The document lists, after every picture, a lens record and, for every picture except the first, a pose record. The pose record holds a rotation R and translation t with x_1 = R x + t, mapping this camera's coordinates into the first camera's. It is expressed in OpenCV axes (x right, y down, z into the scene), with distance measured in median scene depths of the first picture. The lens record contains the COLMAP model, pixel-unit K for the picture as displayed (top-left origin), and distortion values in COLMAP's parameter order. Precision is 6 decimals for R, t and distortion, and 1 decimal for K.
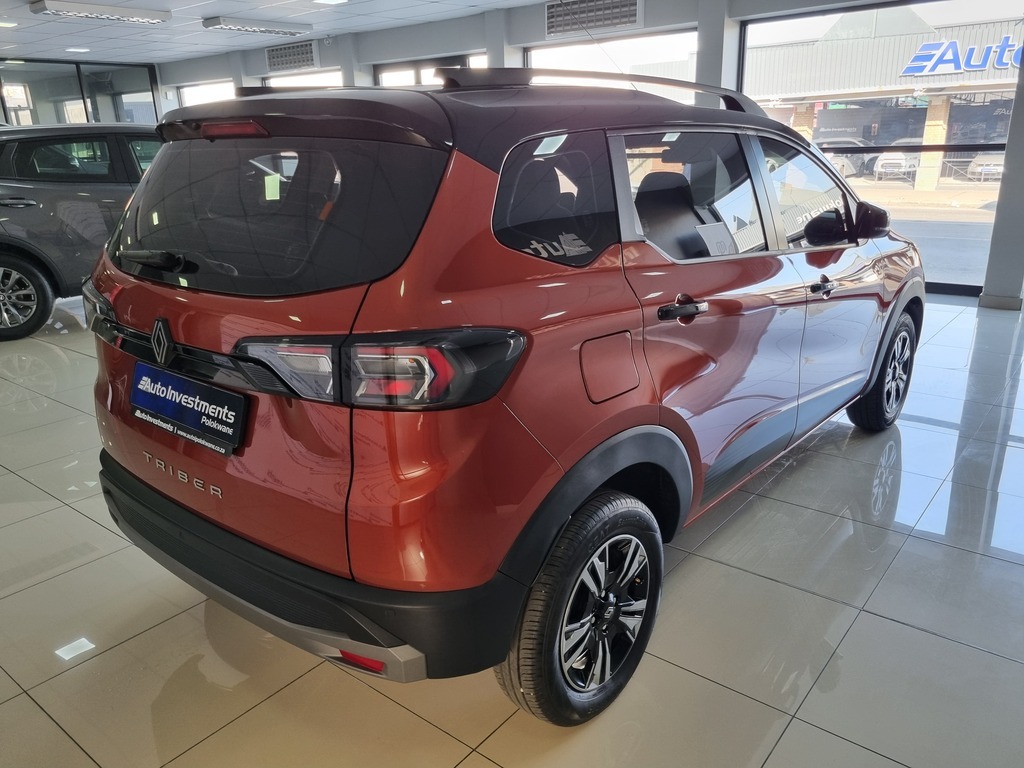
lens RADIAL K [[769.9, 0, 512.0], [0, 769.9, 384.0], [0, 0, 1]] dist [0.024381, -0.000772]
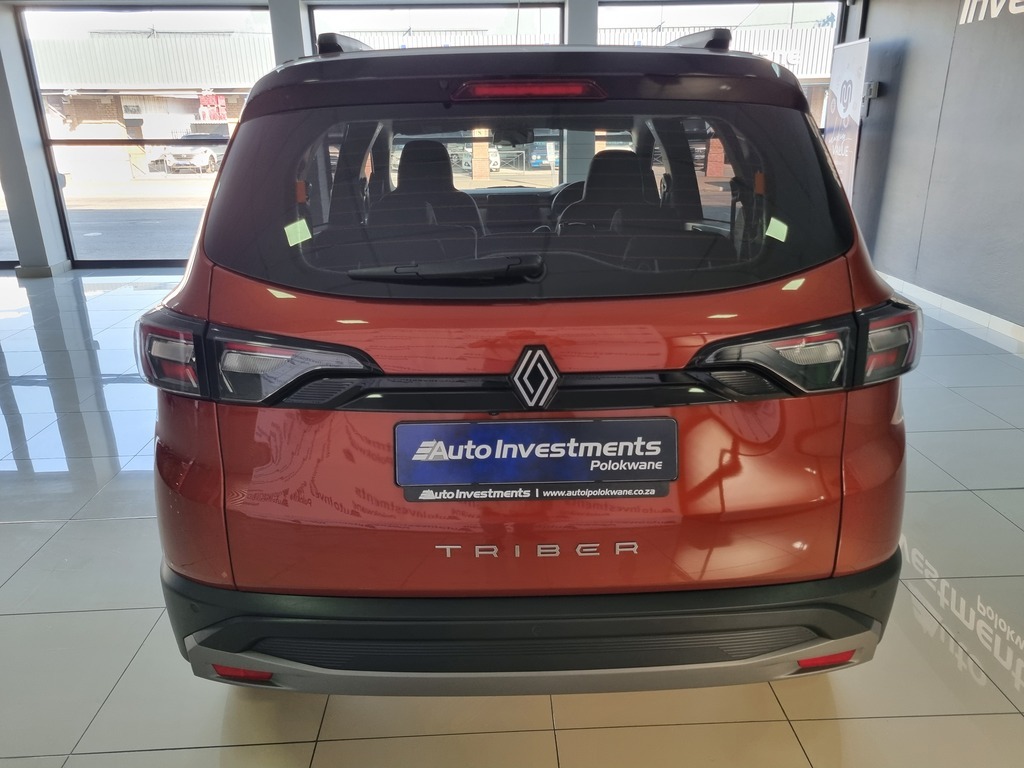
lens RADIAL K [[781.0, 0, 512.0], [0, 781.0, 384.0], [0, 0, 1]] dist [0.029637, 0.003549]
pose [[0.749259, -0.195320, 0.632820, -0.938984], [0.193621, 0.978377, 0.072729, -0.106536], [-0.633342, 0.068035, 0.770875, 0.438443]]
